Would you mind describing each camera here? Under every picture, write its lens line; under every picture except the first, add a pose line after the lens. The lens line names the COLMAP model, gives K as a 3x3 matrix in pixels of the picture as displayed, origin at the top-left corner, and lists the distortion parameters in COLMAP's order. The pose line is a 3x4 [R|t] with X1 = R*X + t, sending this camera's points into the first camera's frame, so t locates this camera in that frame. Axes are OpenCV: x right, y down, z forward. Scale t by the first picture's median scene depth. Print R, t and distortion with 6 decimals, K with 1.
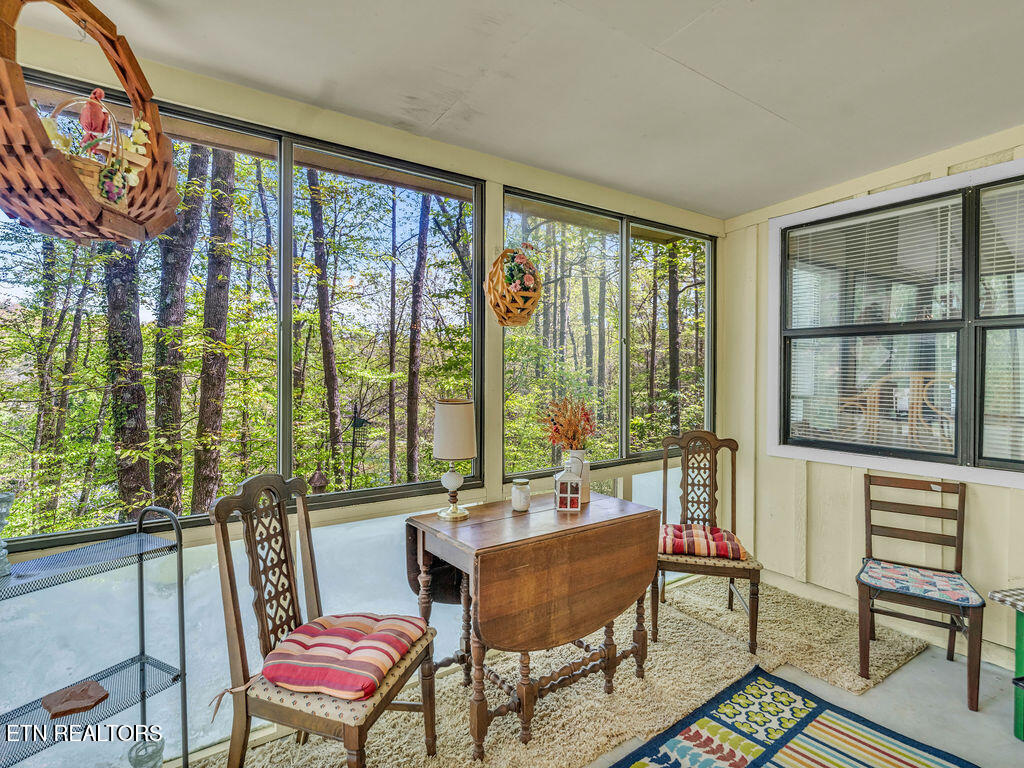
lens RADIAL K [[540.2, 0, 512.0], [0, 540.2, 384.0], [0, 0, 1]] dist [-0.005141, 0.002287]
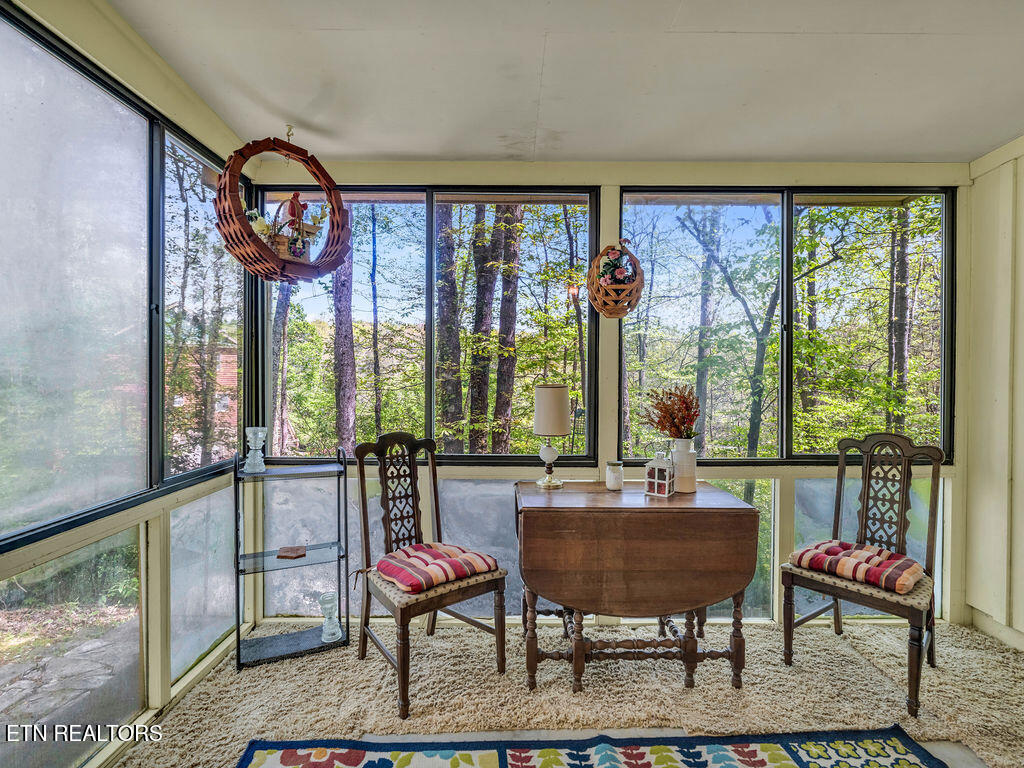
lens RADIAL K [[540.2, 0, 512.0], [0, 540.2, 384.0], [0, 0, 1]] dist [-0.005141, 0.002287]
pose [[0.811430, 0.012082, -0.584324, 0.476696], [-0.016288, 0.999865, -0.001945, 0.030676], [0.584222, 0.011096, 0.811518, 0.014765]]
